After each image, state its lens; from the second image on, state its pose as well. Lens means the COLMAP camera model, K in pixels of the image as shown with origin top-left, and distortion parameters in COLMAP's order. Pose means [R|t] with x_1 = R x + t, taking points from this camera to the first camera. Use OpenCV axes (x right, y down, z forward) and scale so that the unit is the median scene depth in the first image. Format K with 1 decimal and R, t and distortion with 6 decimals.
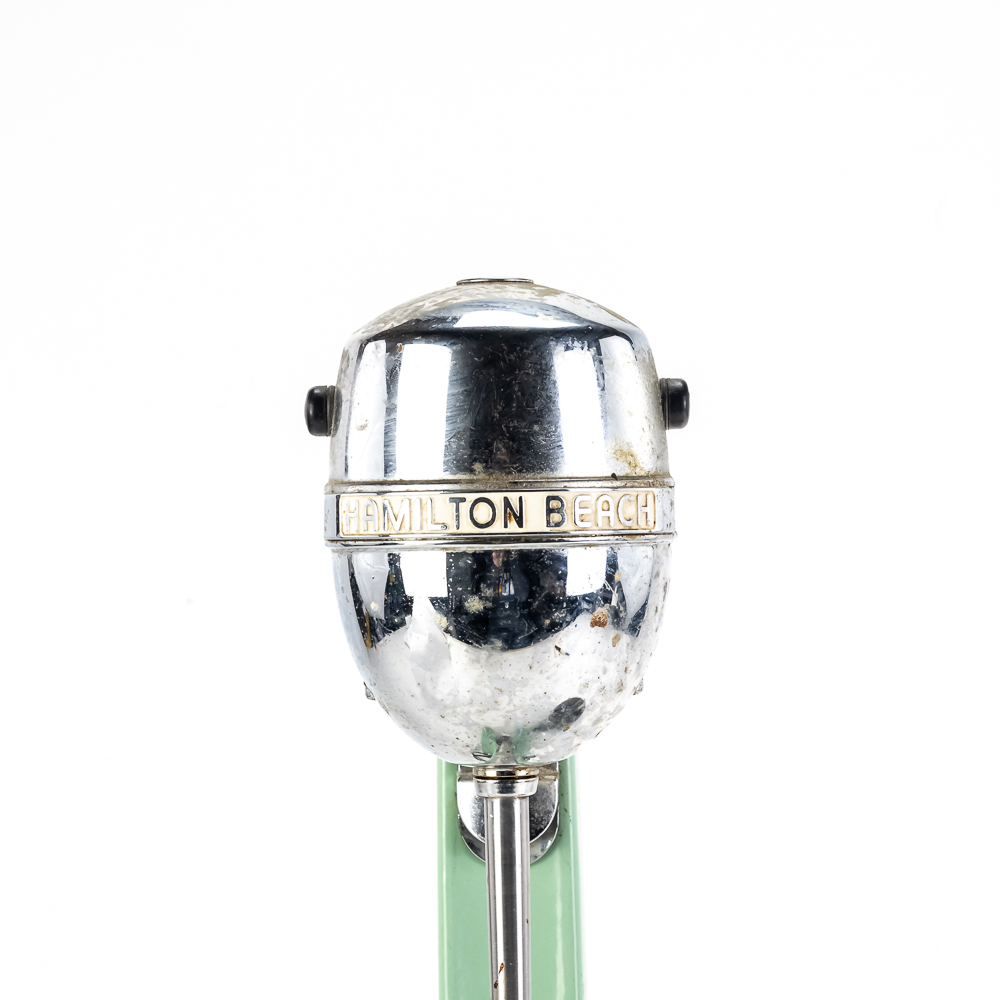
lens RADIAL K [[3178.9, 0, 500.0], [0, 3178.9, 500.0], [0, 0, 1]] dist [0.111912, 0.513449]
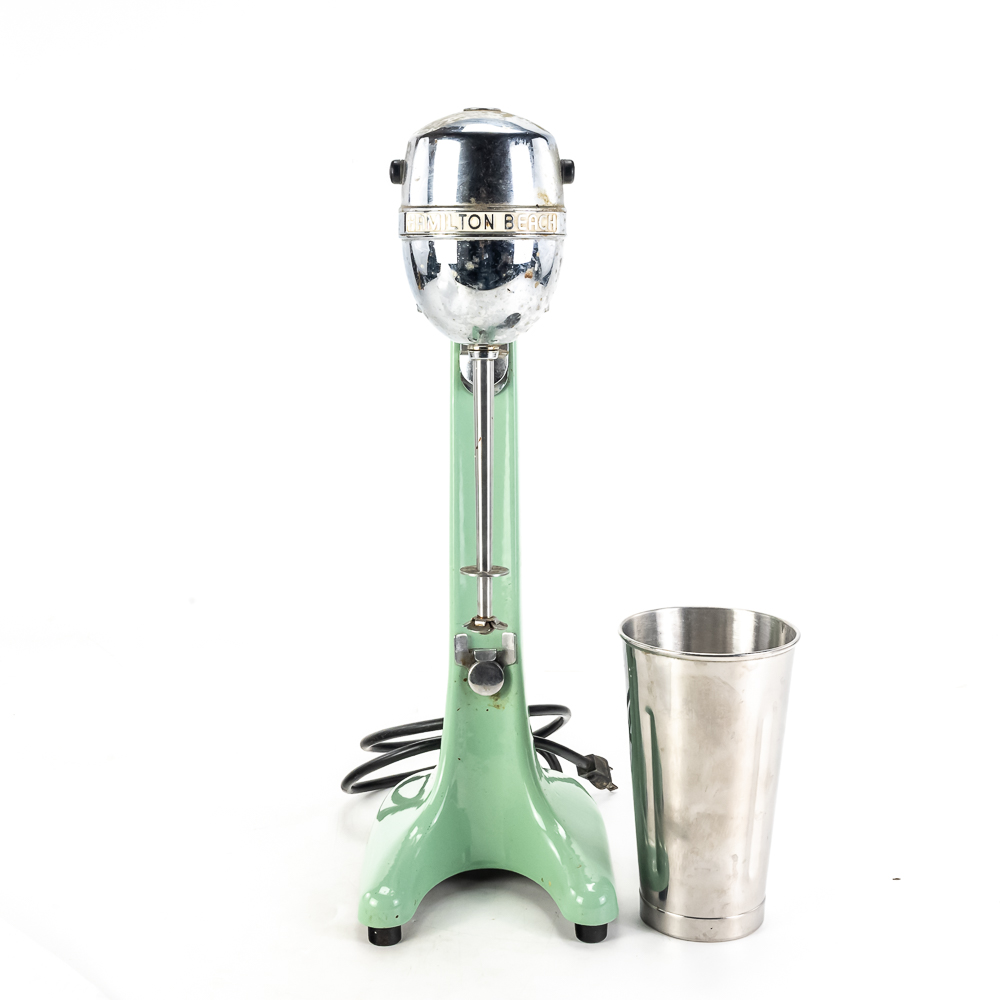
lens RADIAL K [[1722.5, 0, 501.3], [0, 1722.5, 520.6], [0, 0, 1]] dist [0.010127, -0.037436]
pose [[0.999765, 0.016292, 0.014314, -0.000763], [-0.018408, 0.986474, 0.162883, 0.012327], [-0.011467, -0.163108, 0.986542, -0.150247]]
